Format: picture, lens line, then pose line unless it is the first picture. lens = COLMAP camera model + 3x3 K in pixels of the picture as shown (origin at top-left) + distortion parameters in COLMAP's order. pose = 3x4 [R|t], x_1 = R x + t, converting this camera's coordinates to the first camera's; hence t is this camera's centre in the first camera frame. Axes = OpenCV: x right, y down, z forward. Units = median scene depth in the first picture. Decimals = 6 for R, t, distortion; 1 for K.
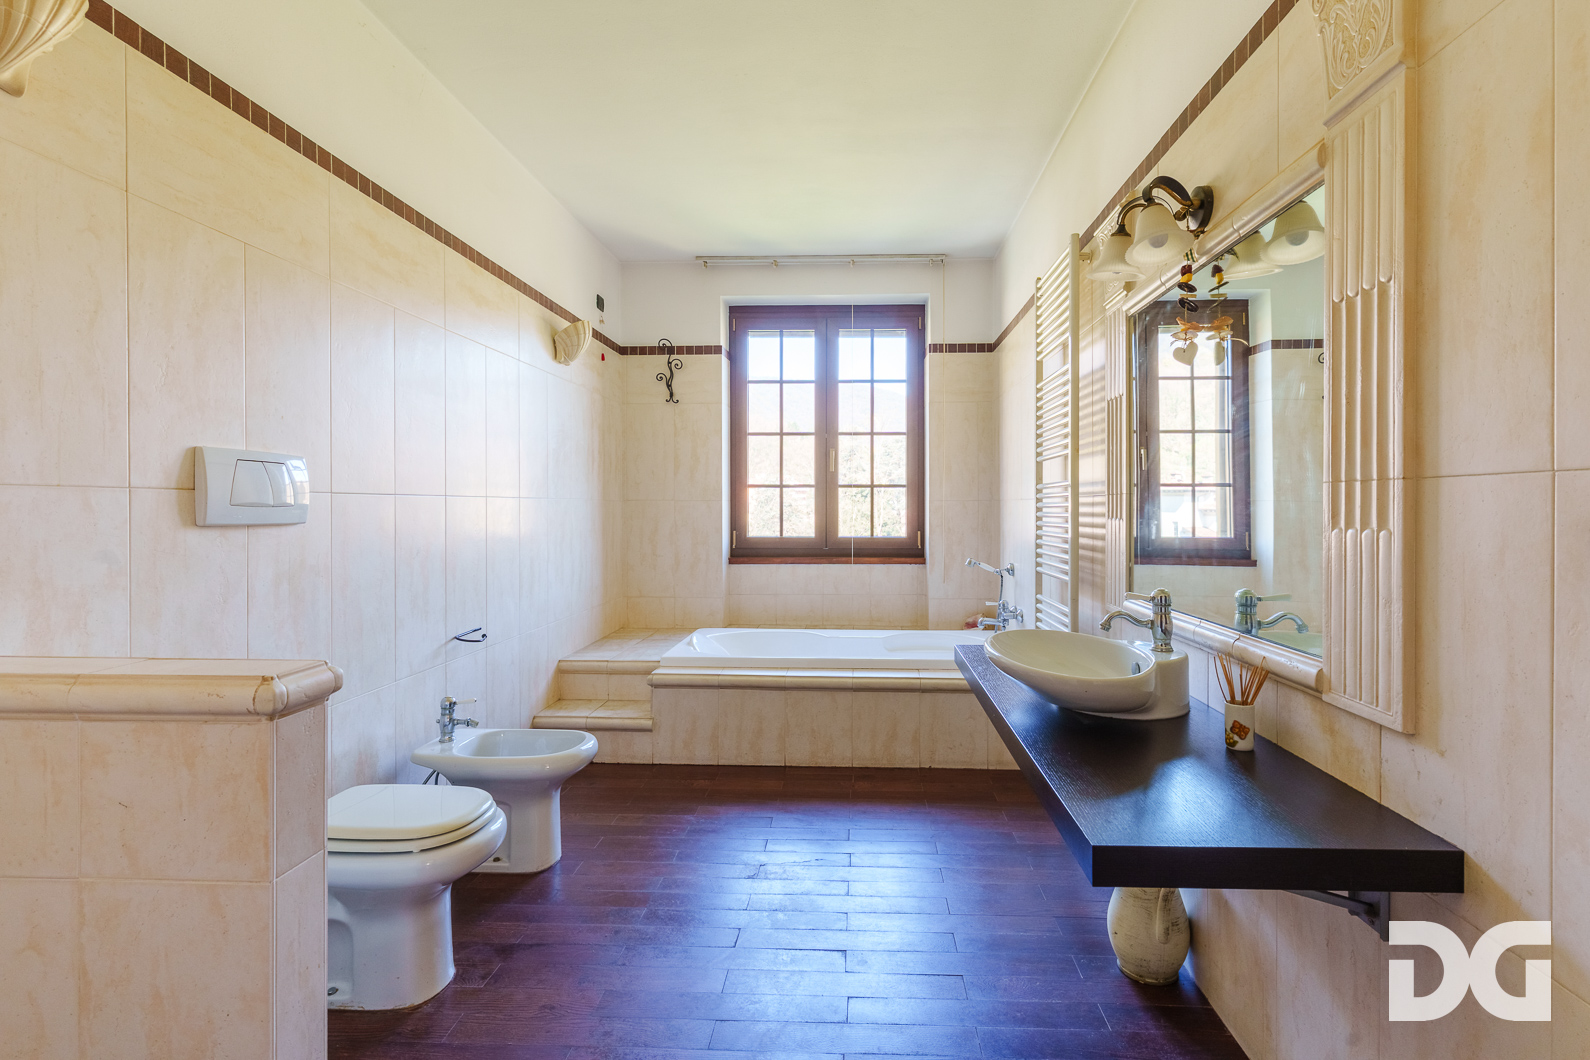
lens RADIAL K [[755.6, 0, 803.4], [0, 755.6, 516.7], [0, 0, 1]] dist [0.003553, 0.001675]
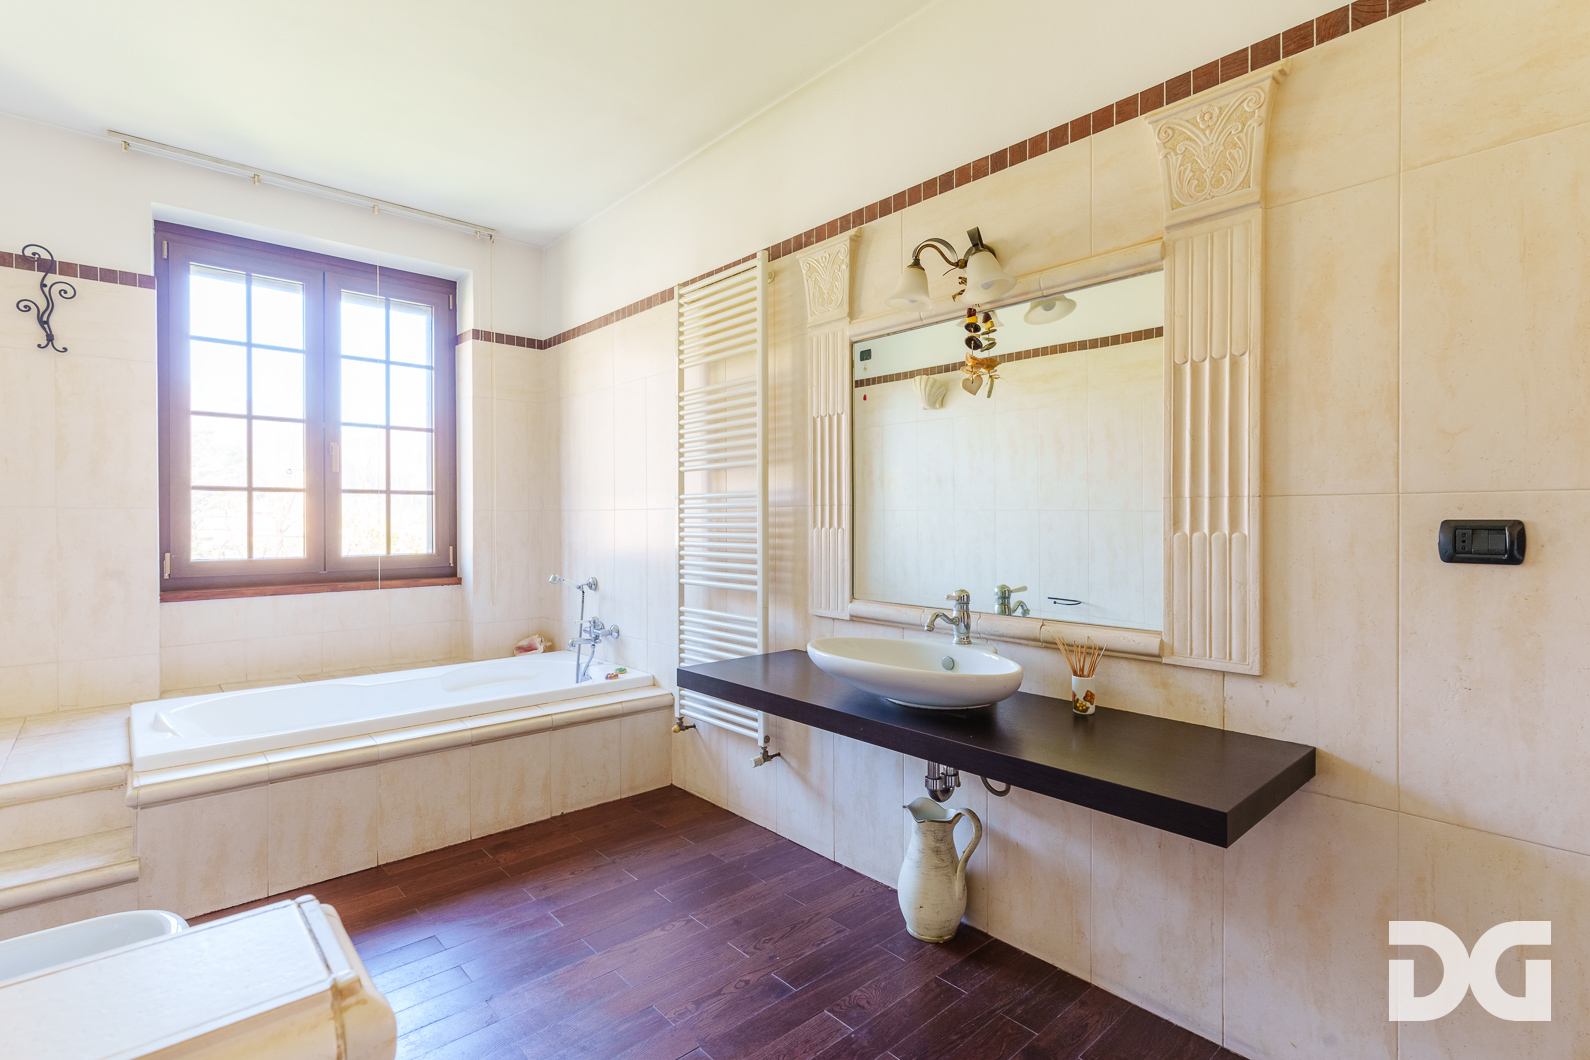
lens RADIAL K [[755.6, 0, 790.9], [0, 755.6, 527.4], [0, 0, 1]] dist [0.003553, 0.001675]
pose [[0.715773, -0.009731, 0.698265, -0.181570], [0.010132, 0.999942, 0.003549, -0.001299], [-0.698260, 0.004534, 0.715830, 0.131615]]
